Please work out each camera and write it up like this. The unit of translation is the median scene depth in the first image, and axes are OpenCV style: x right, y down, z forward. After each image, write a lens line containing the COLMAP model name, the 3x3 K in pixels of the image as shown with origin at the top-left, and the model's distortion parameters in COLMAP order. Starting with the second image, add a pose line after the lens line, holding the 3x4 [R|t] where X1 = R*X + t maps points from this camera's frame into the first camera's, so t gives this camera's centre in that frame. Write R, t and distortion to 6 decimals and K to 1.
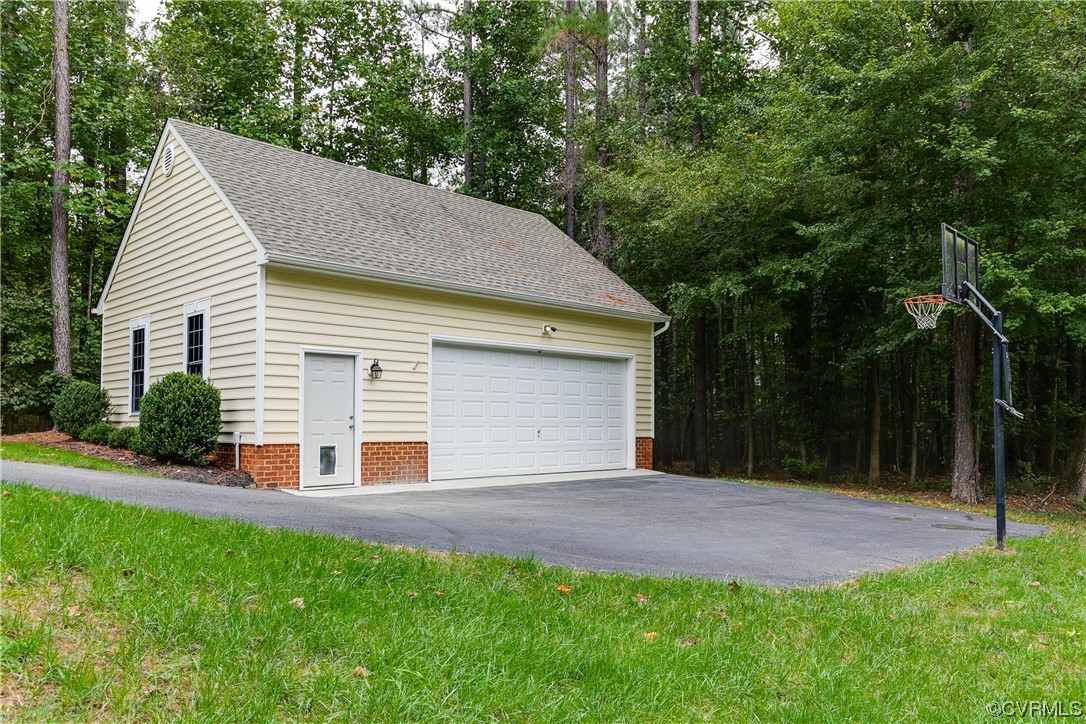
lens RADIAL K [[795.4, 0, 544.9], [0, 795.4, 409.0], [0, 0, 1]] dist [-0.006073, -0.003269]
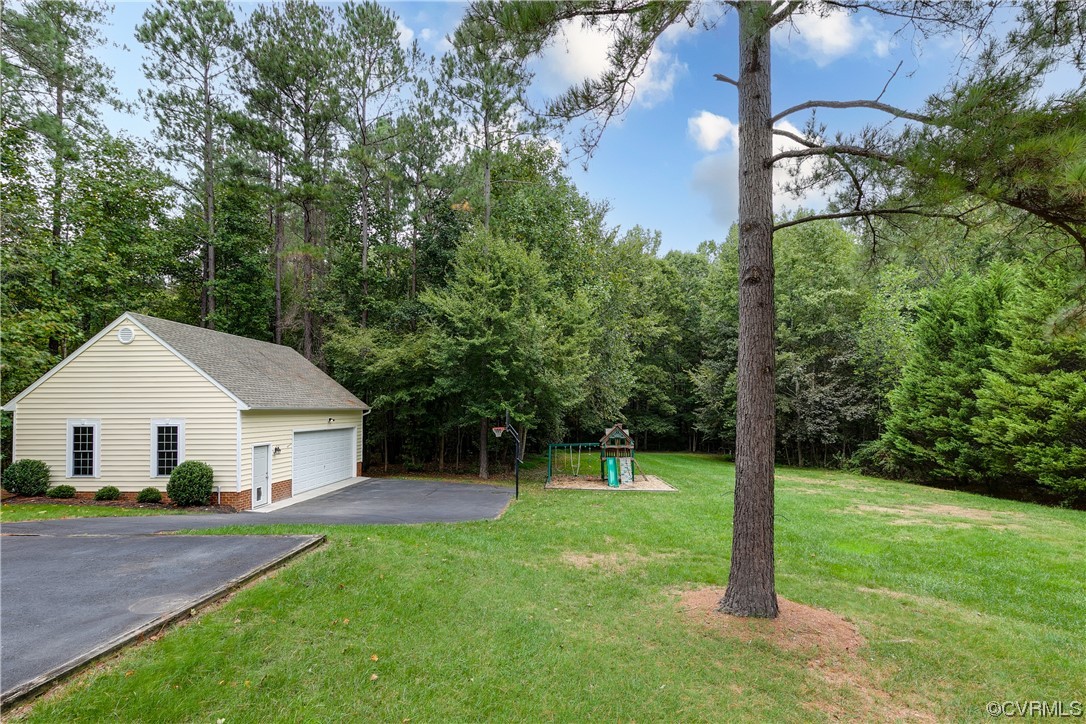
lens RADIAL K [[500.9, 0, 545.2], [0, 500.9, 402.2], [0, 0, 1]] dist [-0.000890, 0.000069]
pose [[0.742720, 0.001988, 0.669599, -0.559119], [0.000219, 0.999995, -0.003212, -0.167730], [-0.669602, 0.002533, 0.742716, -0.498165]]
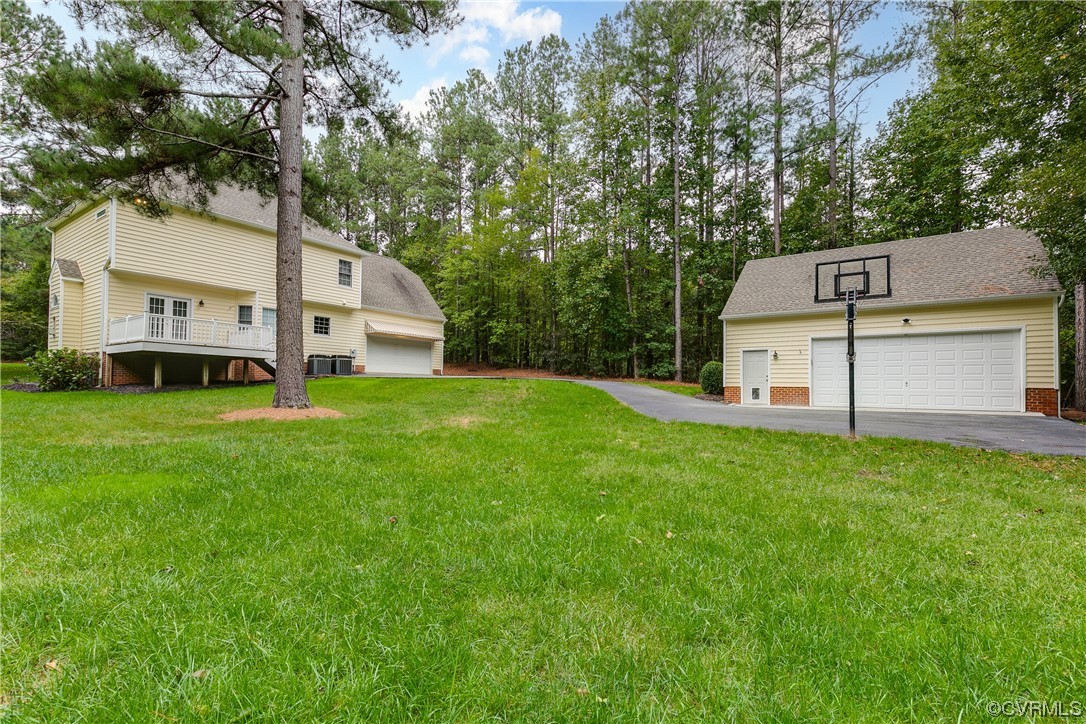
lens RADIAL K [[500.9, 0, 545.2], [0, 500.9, 402.2], [0, 0, 1]] dist [-0.000890, 0.000069]
pose [[0.180873, 0.019198, -0.983319, 1.034405], [0.004594, 0.999782, 0.020365, 0.051163], [0.983496, -0.008201, 0.180746, 0.076491]]
